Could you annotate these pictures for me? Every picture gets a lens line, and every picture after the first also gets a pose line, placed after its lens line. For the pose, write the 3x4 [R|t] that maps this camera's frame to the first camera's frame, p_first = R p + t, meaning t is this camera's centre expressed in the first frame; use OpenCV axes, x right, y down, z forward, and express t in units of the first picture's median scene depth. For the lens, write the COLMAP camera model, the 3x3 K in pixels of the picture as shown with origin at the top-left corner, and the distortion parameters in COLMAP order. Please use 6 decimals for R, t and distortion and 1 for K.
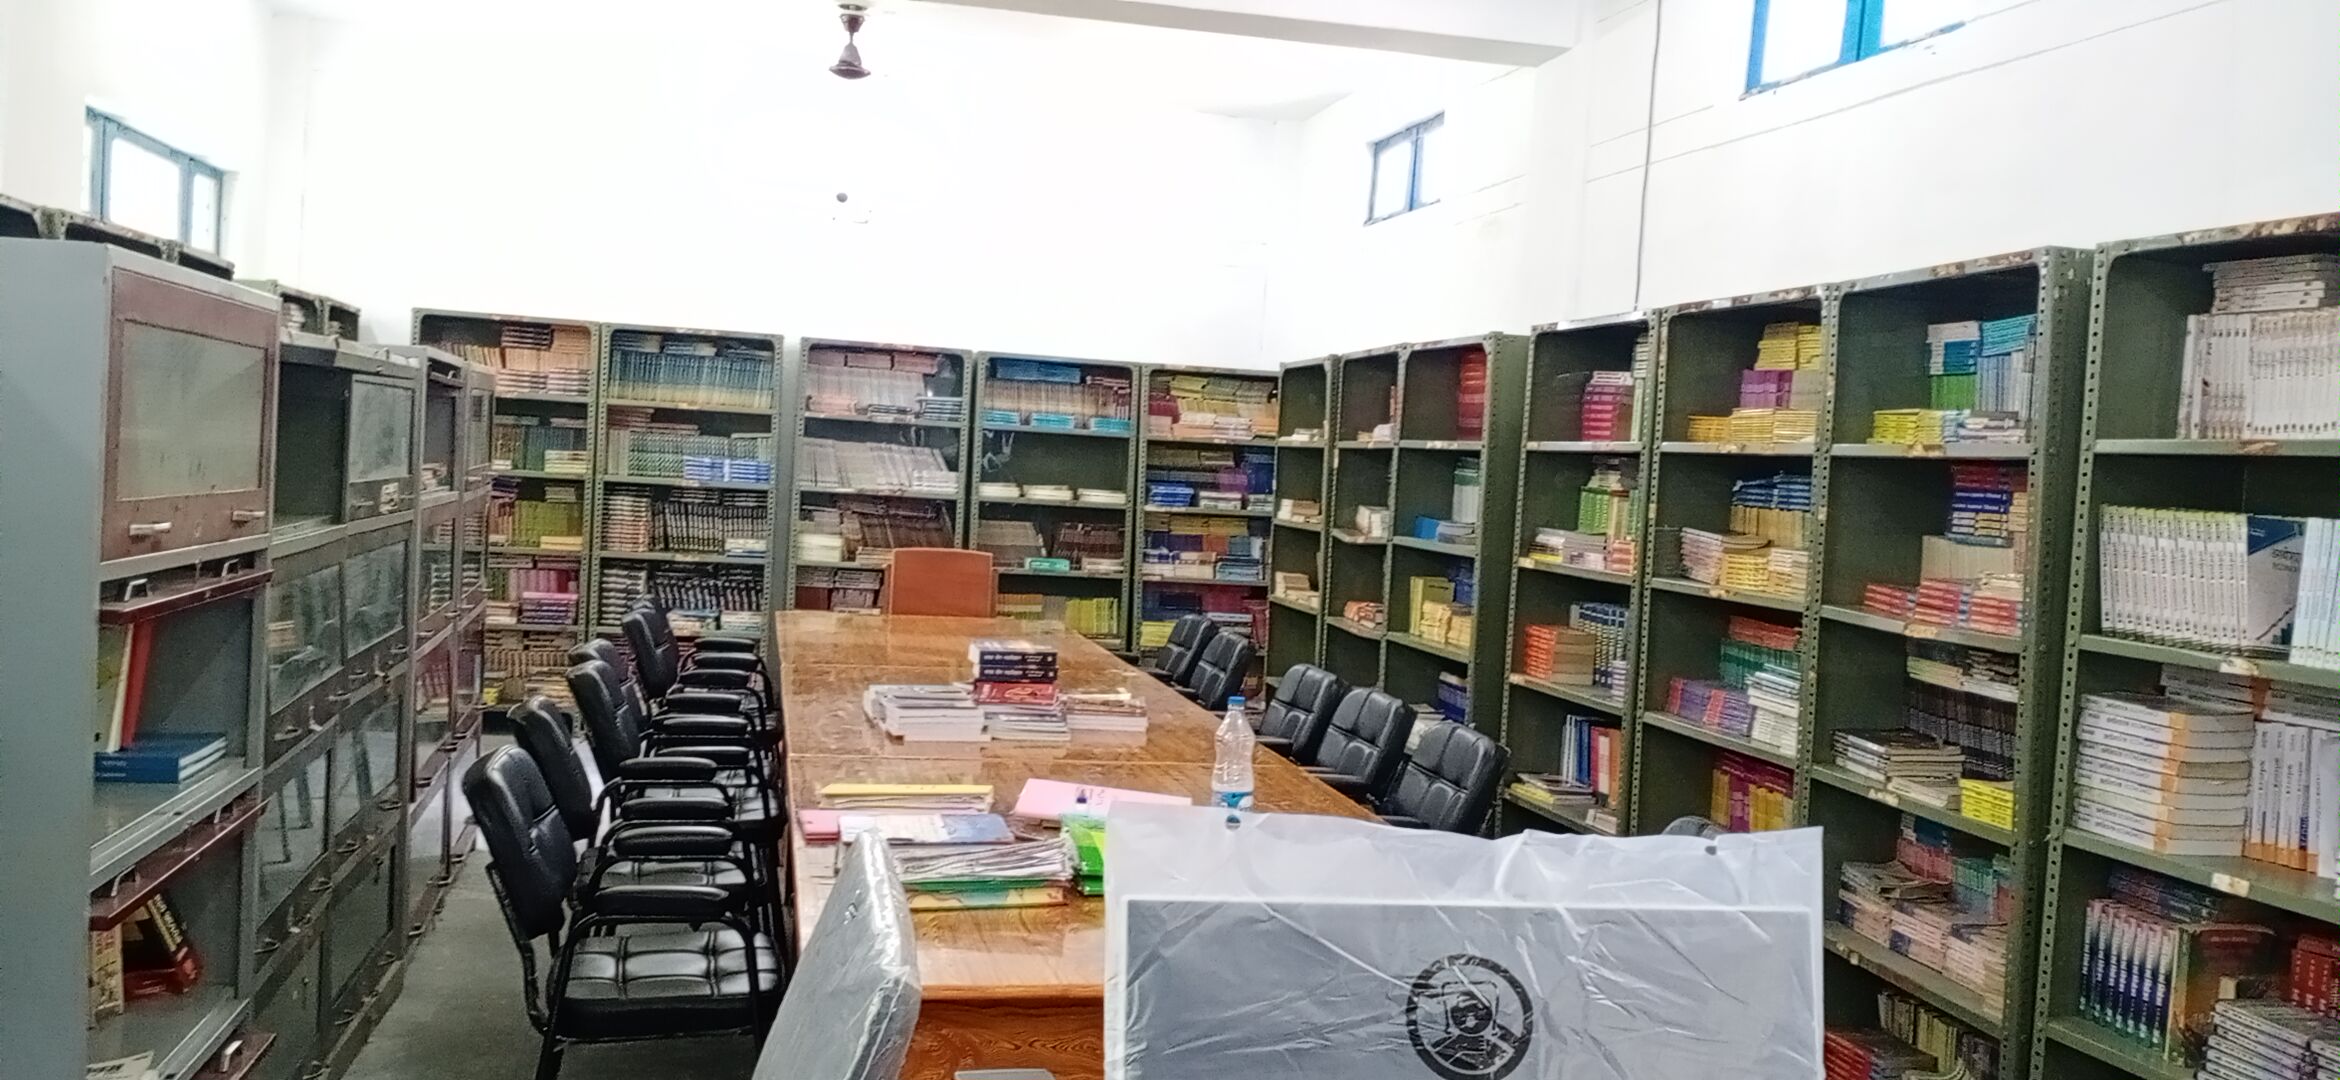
lens RADIAL K [[1807.8, 0, 1155.4], [0, 1807.8, 545.6], [0, 0, 1]] dist [0.060746, -0.140662]
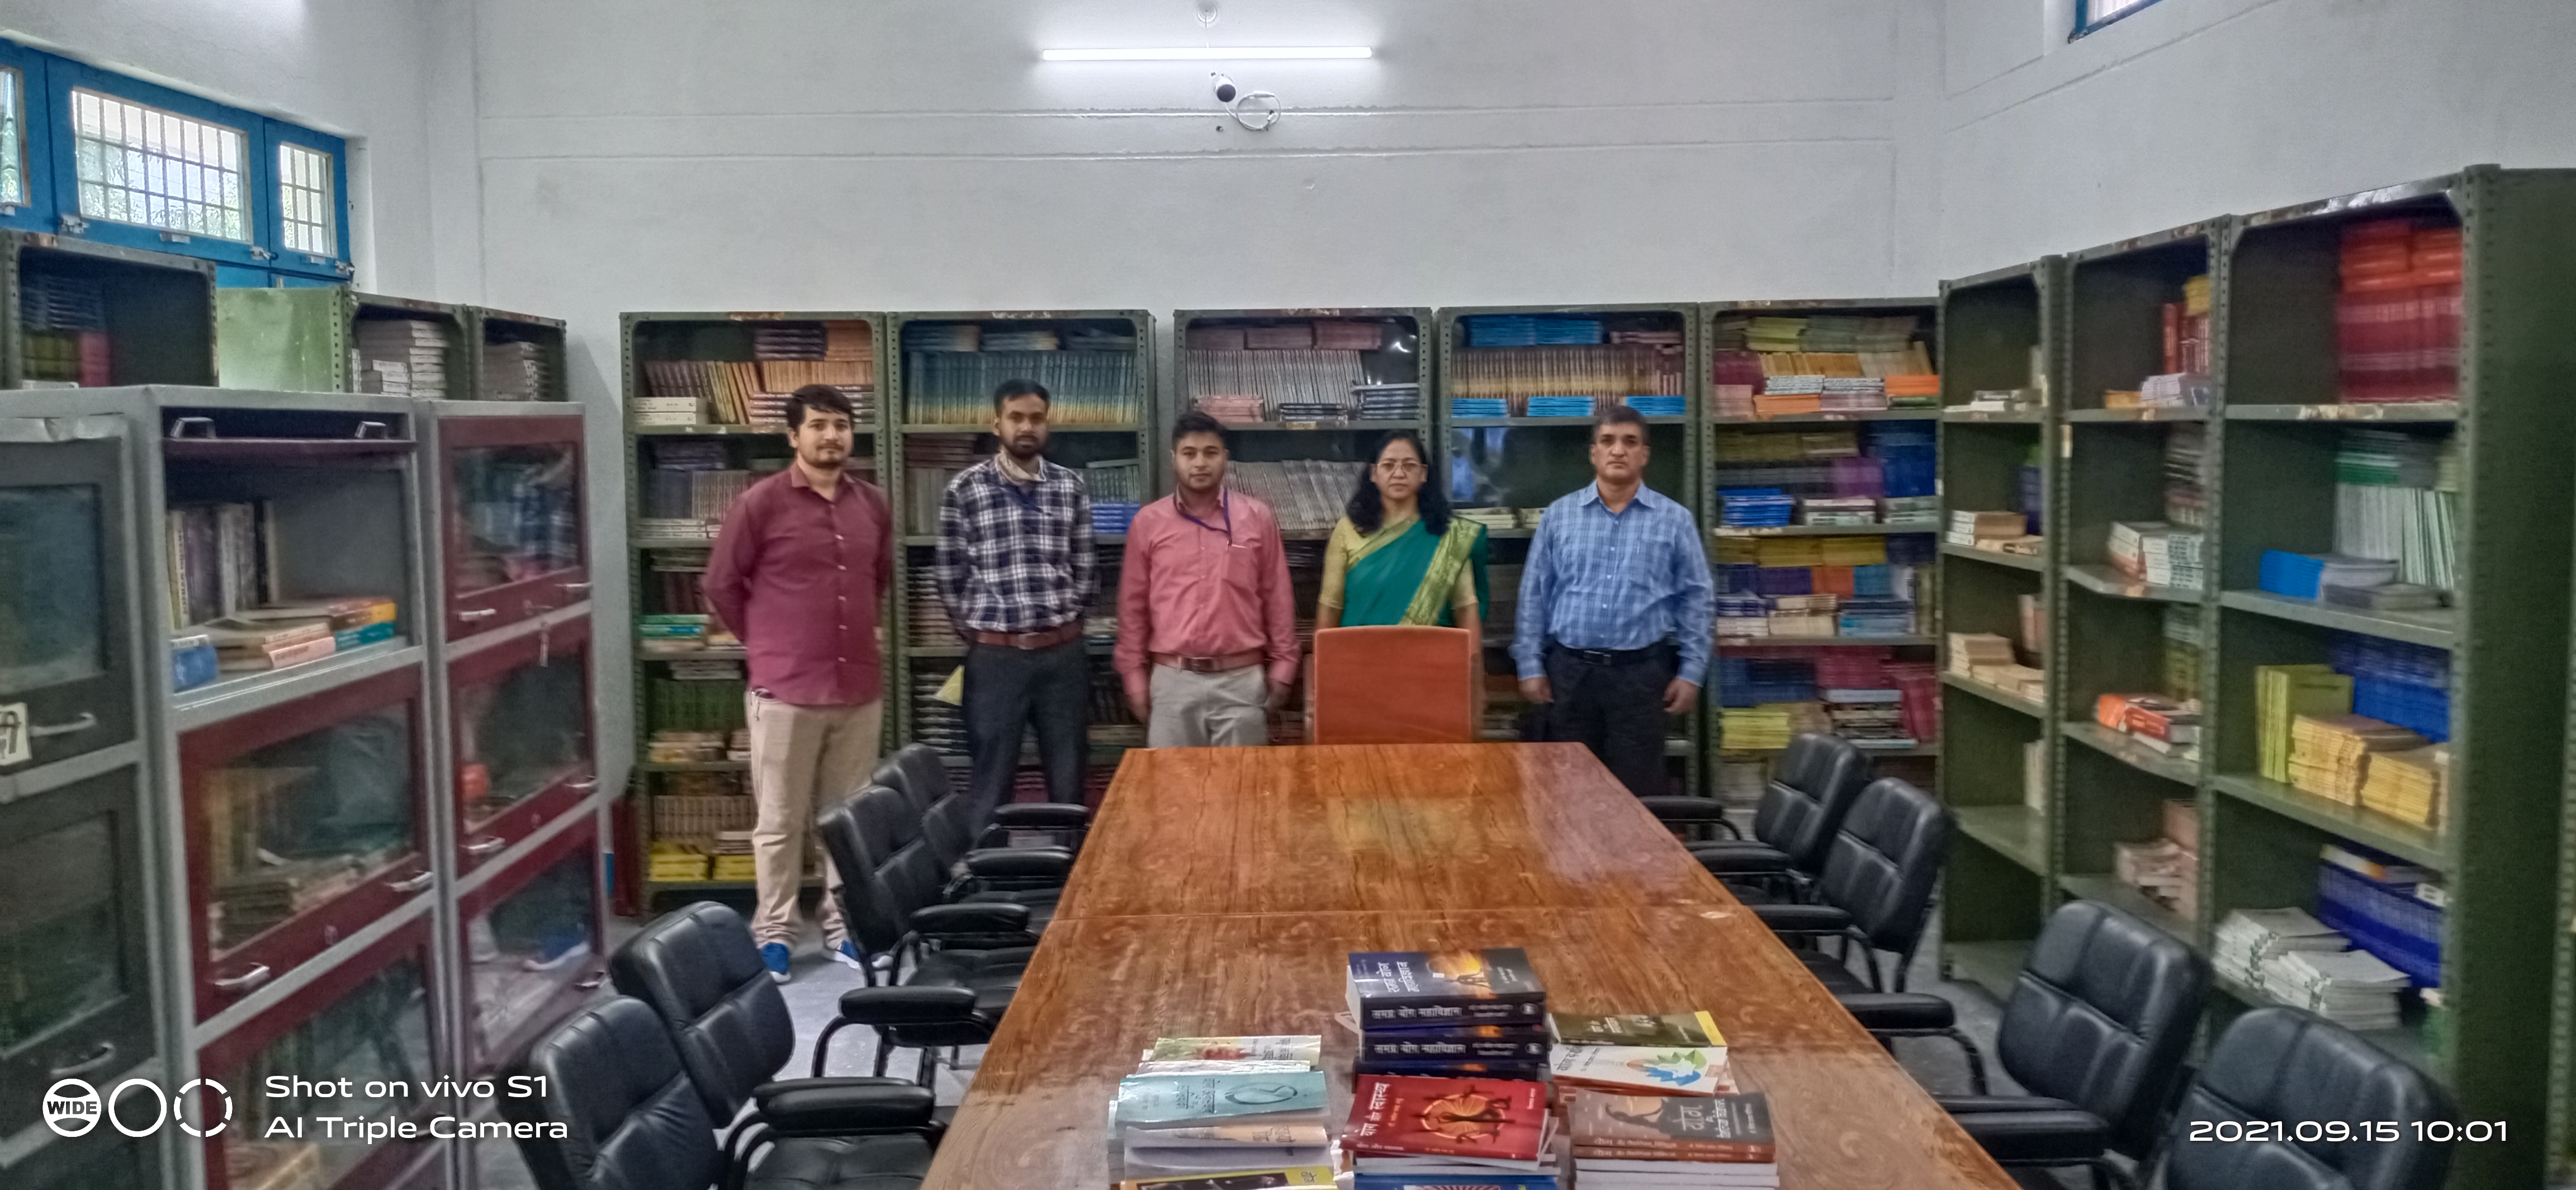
lens RADIAL K [[1962.1, 0, 1275.2], [0, 1962.1, 591.5], [0, 0, 1]] dist [0.070121, -0.142367]
pose [[0.973642, -0.054187, -0.221551, -0.004832], [0.061392, 0.997781, 0.025759, -0.028235], [0.219663, -0.038682, 0.974809, 0.300281]]
